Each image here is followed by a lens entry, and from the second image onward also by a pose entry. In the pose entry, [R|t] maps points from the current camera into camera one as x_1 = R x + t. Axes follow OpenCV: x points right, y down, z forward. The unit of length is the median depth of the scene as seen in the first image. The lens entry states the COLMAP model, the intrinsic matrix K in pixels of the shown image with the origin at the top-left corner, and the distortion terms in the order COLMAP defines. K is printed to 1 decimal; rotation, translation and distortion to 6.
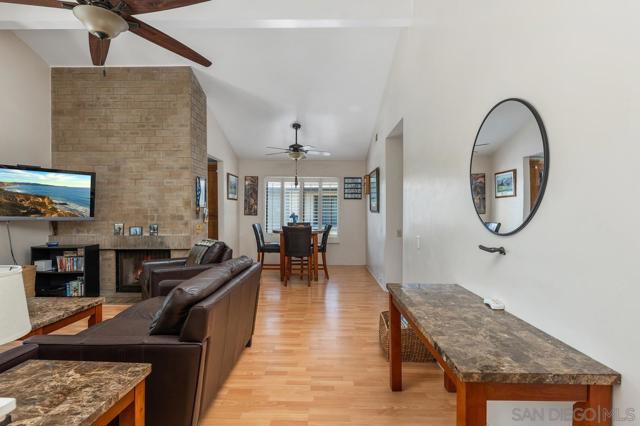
lens RADIAL K [[332.1, 0, 320.9], [0, 332.1, 213.8], [0, 0, 1]] dist [-0.000317, -0.000018]
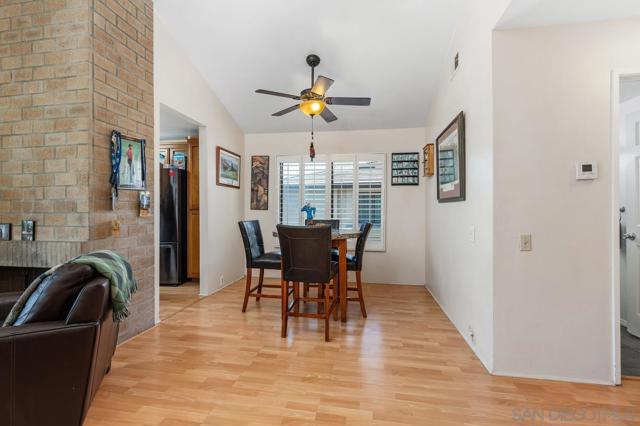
lens RADIAL K [[345.2, 0, 317.1], [0, 345.2, 210.6], [0, 0, 1]] dist [-0.004969, -0.000724]
pose [[0.990869, 0.001319, -0.134825, 0.019168], [-0.002168, 0.999979, -0.006150, 0.014511], [0.134814, 0.006386, 0.990850, 0.377576]]
